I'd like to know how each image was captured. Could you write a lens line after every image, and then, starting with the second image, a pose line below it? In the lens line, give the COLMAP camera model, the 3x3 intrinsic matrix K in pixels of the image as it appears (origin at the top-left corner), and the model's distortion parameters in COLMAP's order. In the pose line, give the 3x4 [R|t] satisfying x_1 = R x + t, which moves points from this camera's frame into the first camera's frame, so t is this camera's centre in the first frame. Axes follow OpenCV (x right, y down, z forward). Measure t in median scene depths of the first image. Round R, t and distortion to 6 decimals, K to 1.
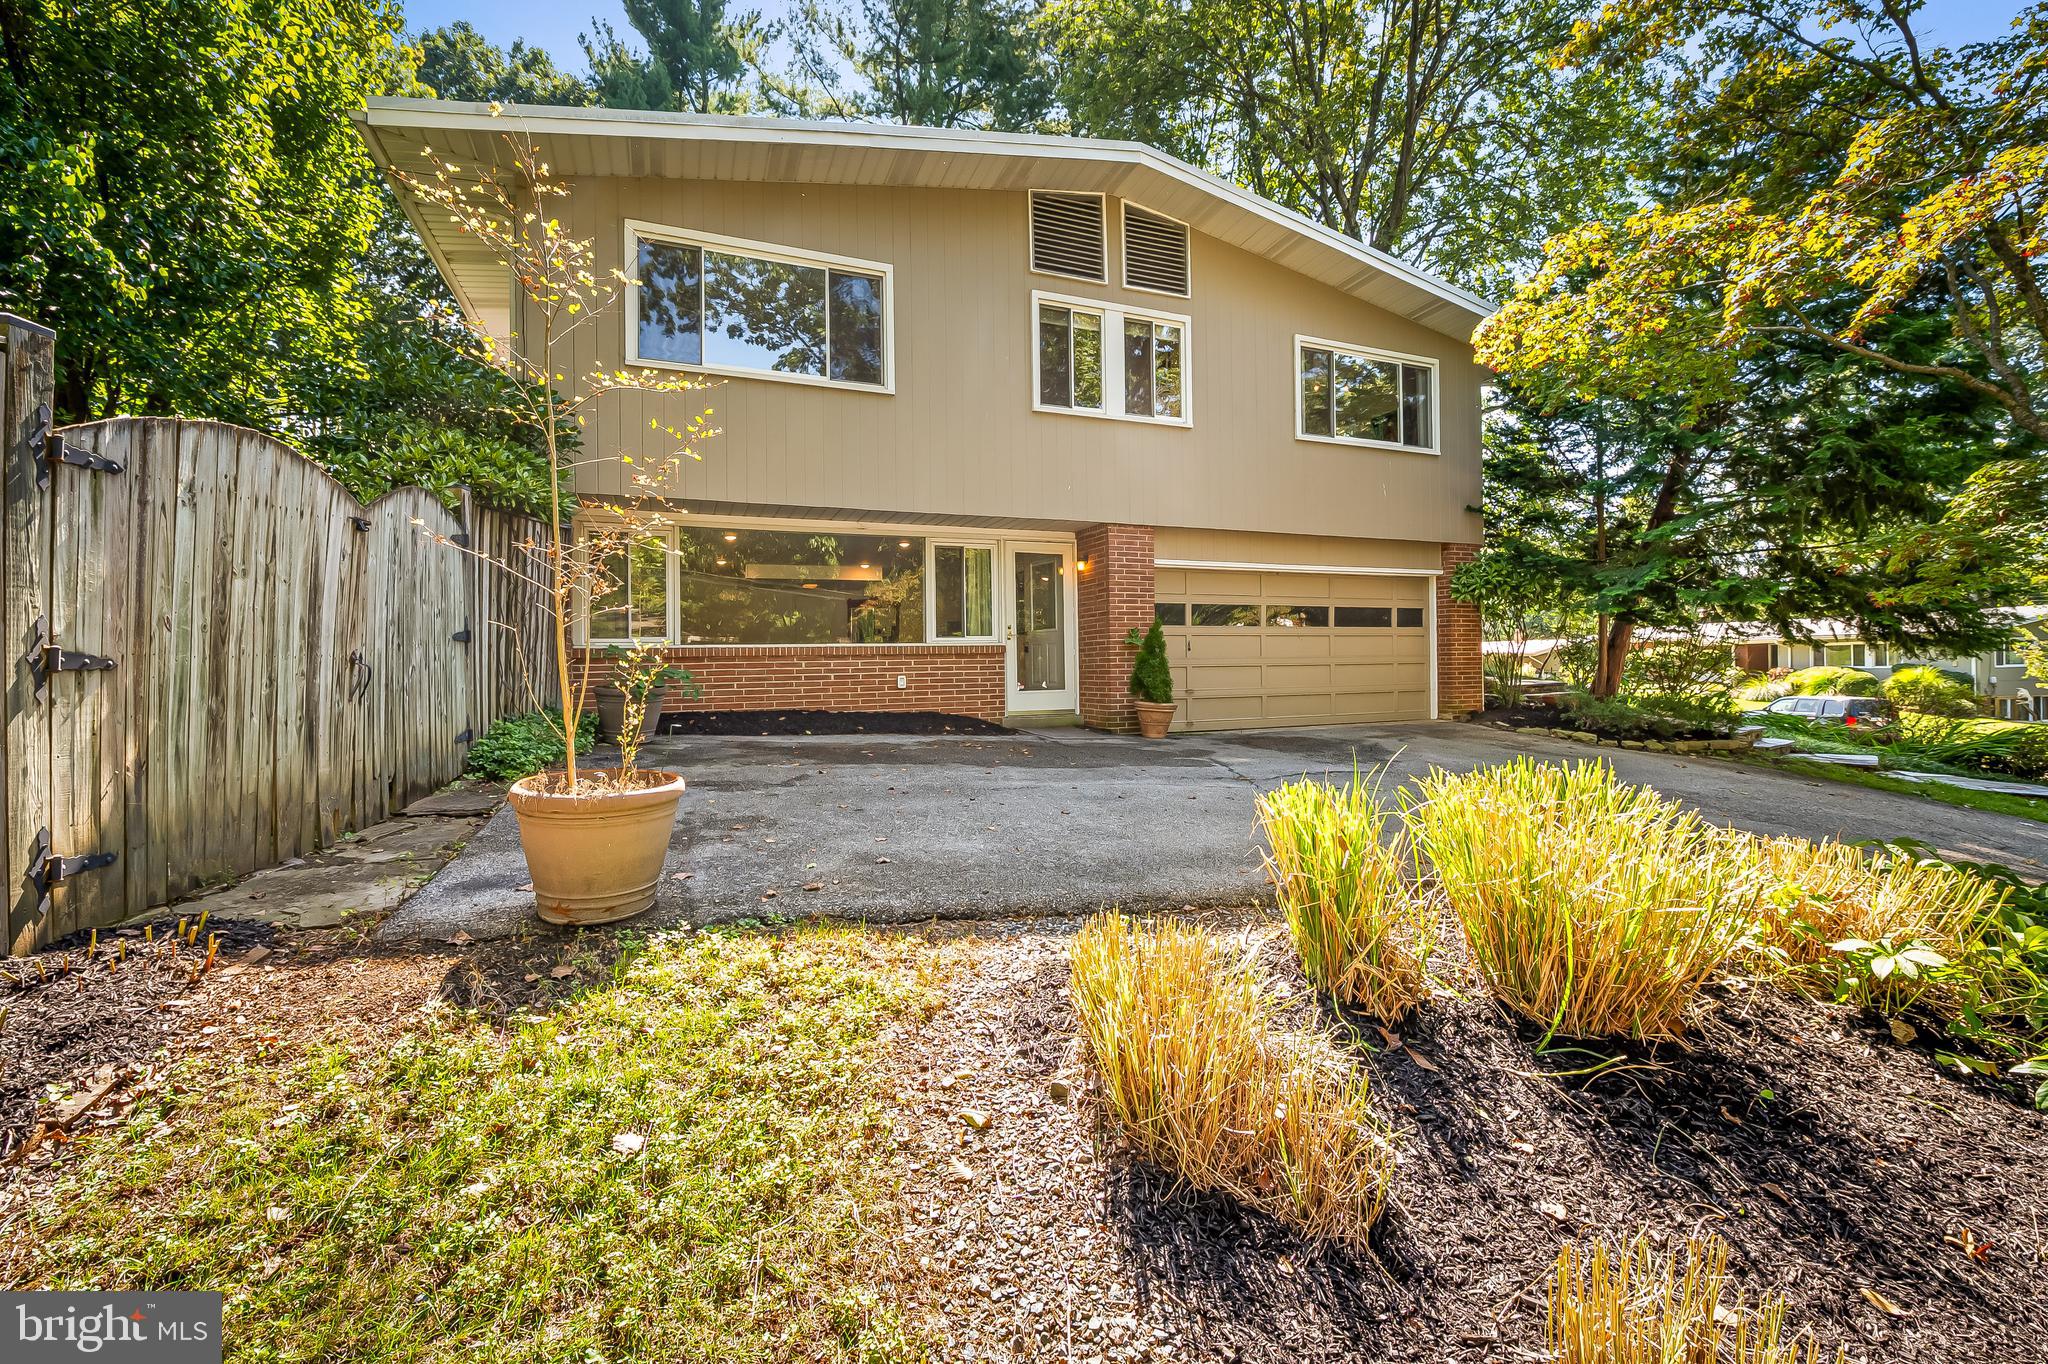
lens RADIAL K [[834.8, 0, 1022.3], [0, 834.8, 661.3], [0, 0, 1]] dist [-0.015857, -0.000101]
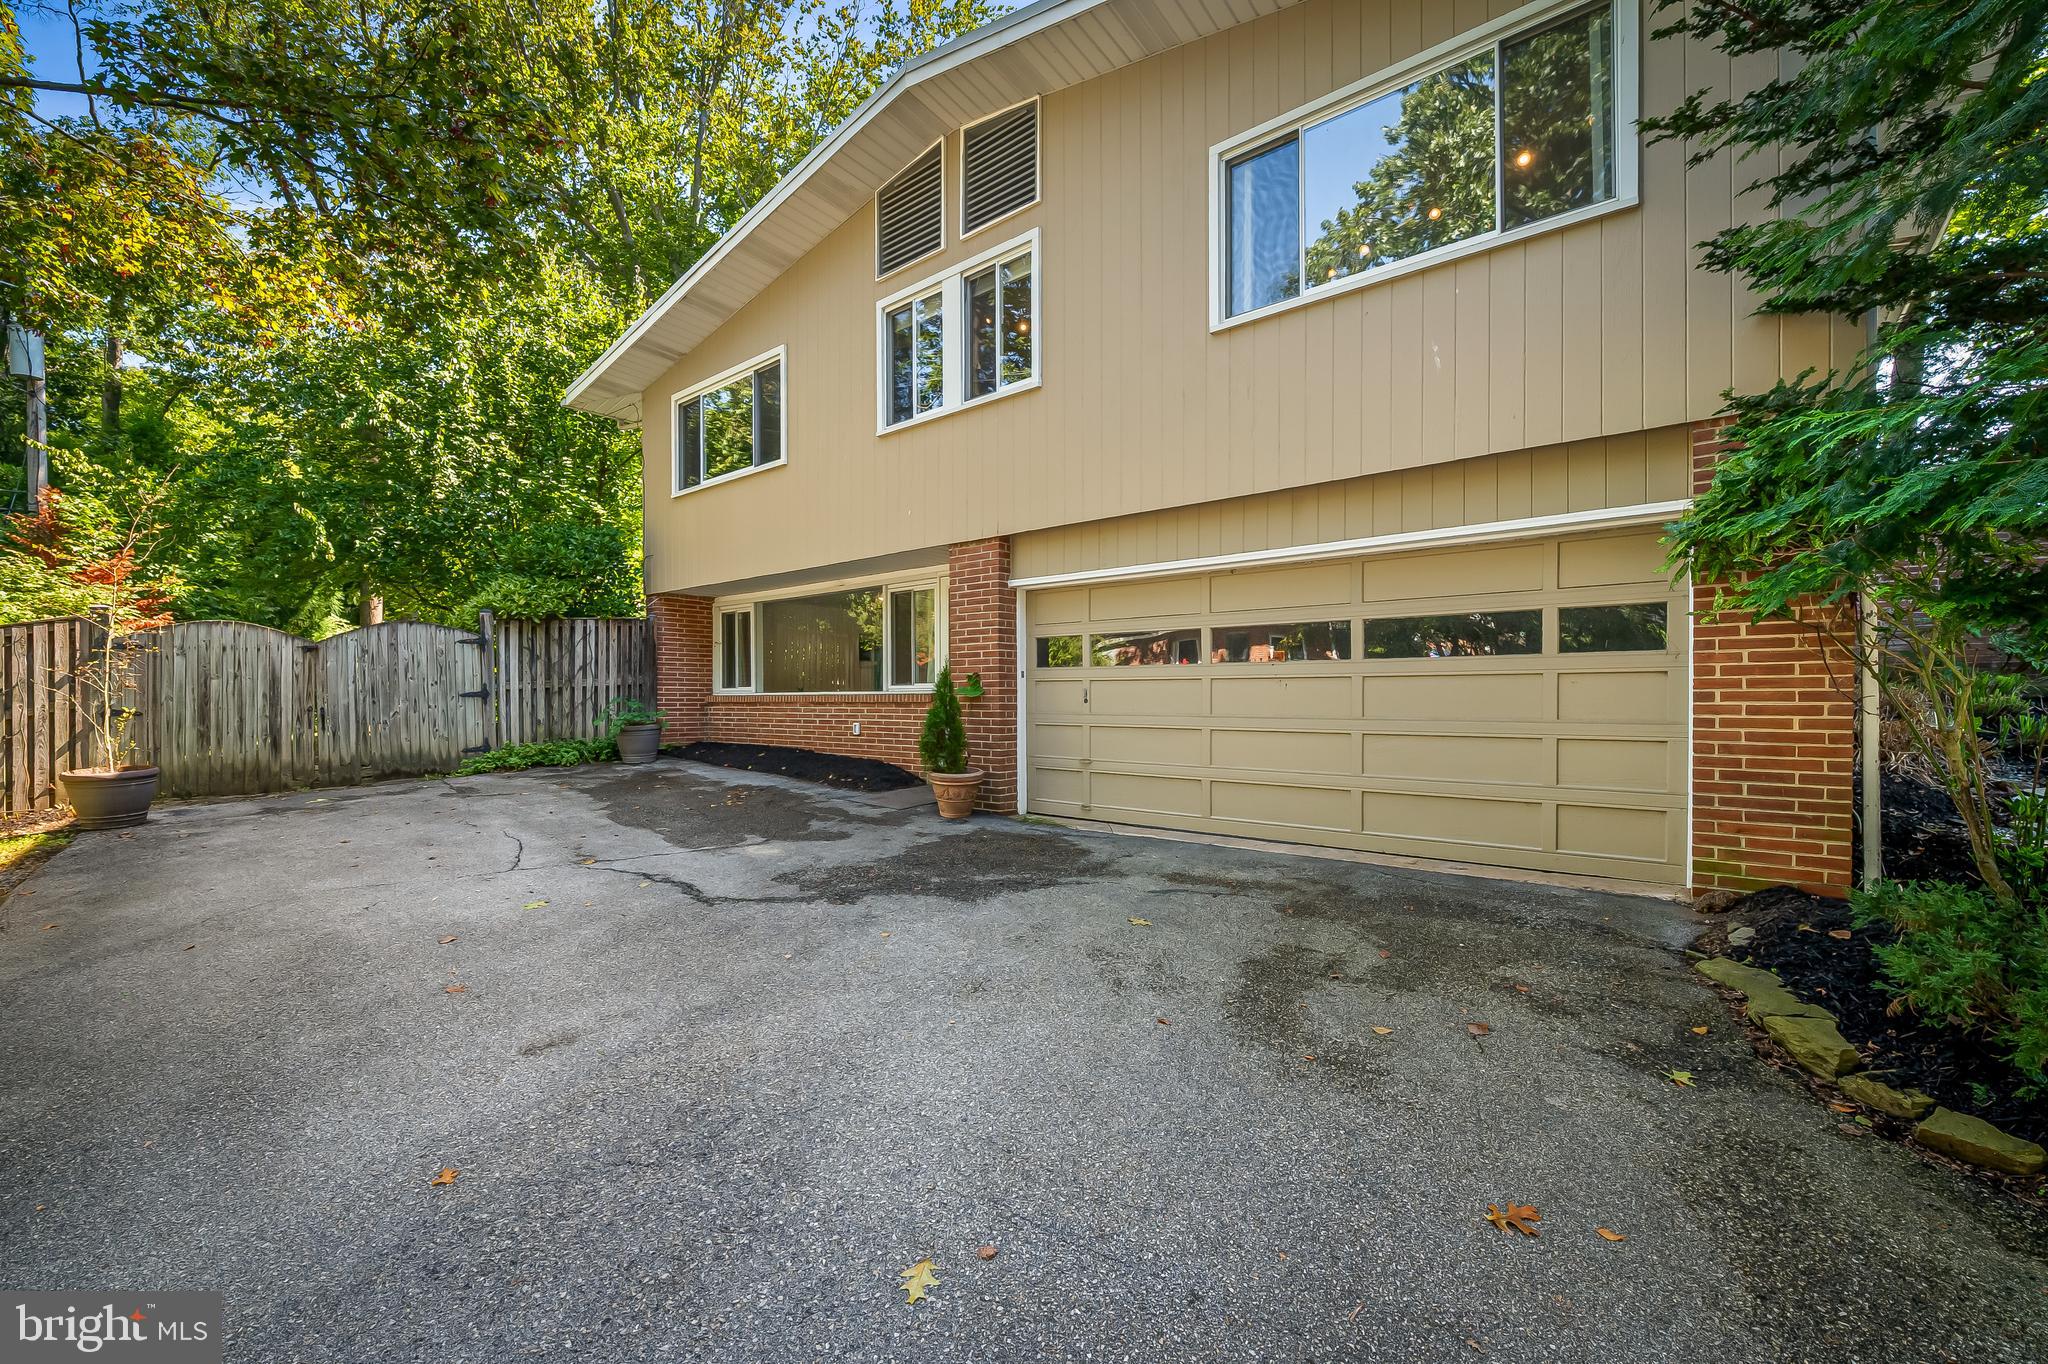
lens RADIAL K [[812.5, 0, 1017.9], [0, 812.5, 693.5], [0, 0, 1]] dist [-0.011650, 0.000264]
pose [[0.480915, 0.011102, -0.876697, 0.824270], [-0.000692, 0.999924, 0.012283, -0.030903], [0.876767, -0.005301, 0.480887, 0.678706]]
